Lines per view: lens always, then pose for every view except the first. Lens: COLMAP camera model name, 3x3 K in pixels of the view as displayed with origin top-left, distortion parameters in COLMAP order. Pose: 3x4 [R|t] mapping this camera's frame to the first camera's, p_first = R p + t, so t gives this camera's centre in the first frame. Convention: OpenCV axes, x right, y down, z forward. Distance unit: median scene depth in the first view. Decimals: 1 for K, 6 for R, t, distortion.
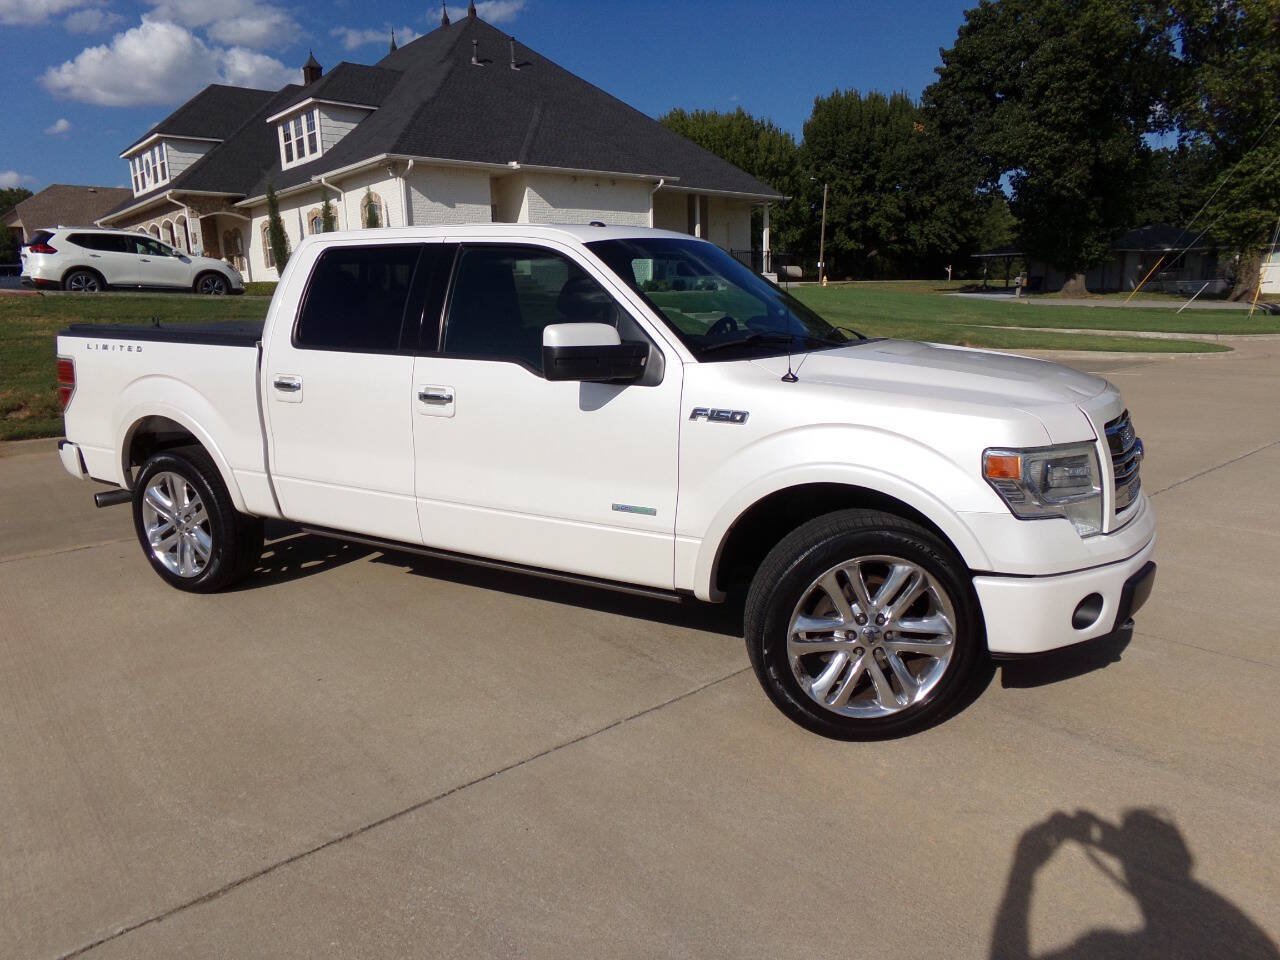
lens RADIAL K [[868.9, 0, 639.4], [0, 868.9, 487.6], [0, 0, 1]] dist [-0.007633, 0.023423]
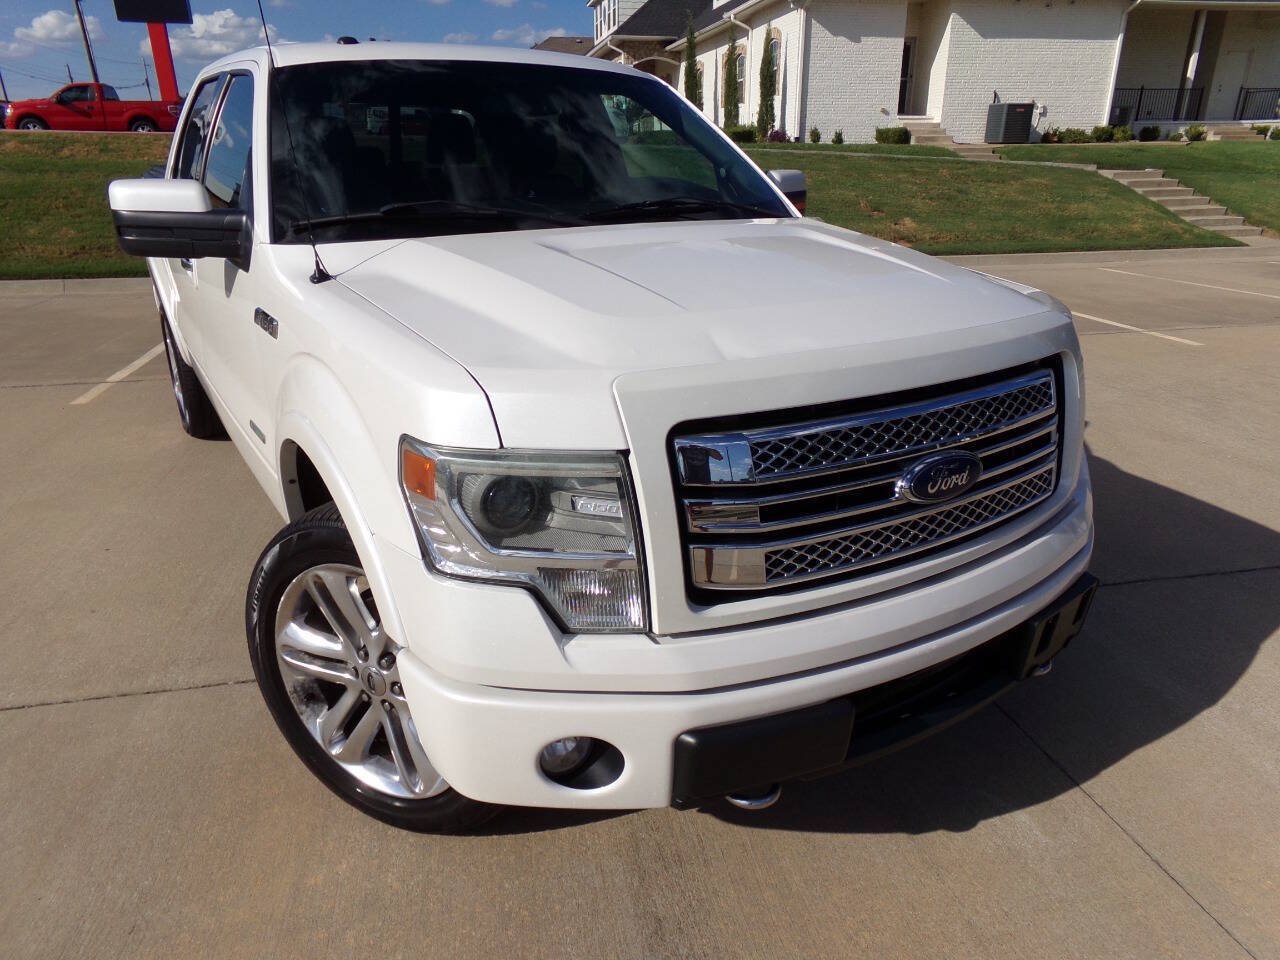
lens RADIAL K [[868.9, 0, 639.9], [0, 868.9, 491.8], [0, 0, 1]] dist [-0.007633, 0.023423]
pose [[0.870799, 0.192703, -0.452300, 0.062696], [-0.117685, 0.974938, 0.188800, -0.010511], [0.477347, -0.111178, 0.871653, 0.046787]]
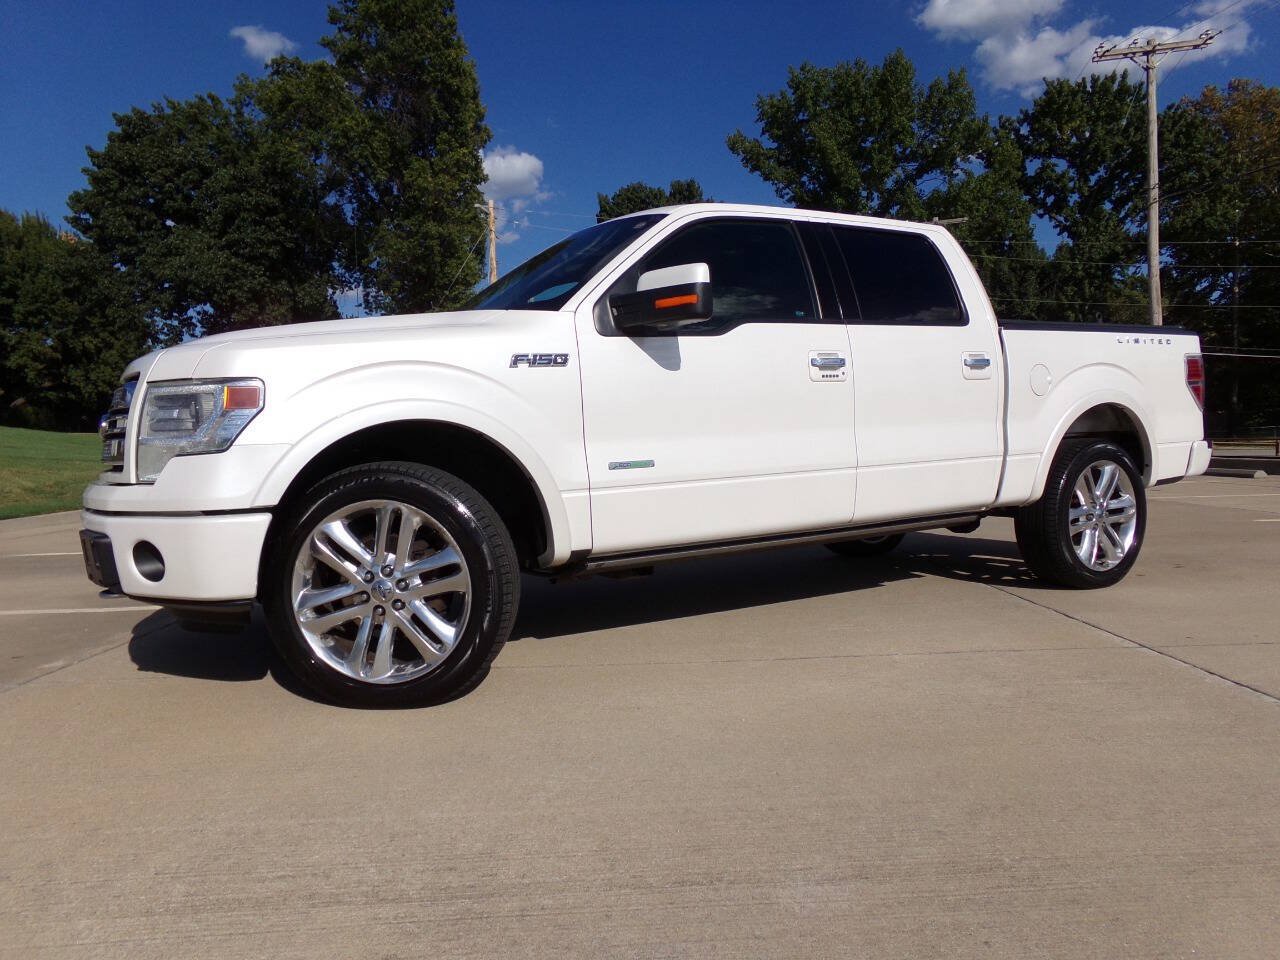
lens RADIAL K [[868.9, 0, 642.0], [0, 868.9, 483.6], [0, 0, 1]] dist [-0.007633, 0.023423]
pose [[0.644358, -0.033690, 0.763981, 0.069397], [0.176351, 0.978648, -0.105583, -0.030766], [-0.744112, 0.202762, 0.636541, 0.233471]]
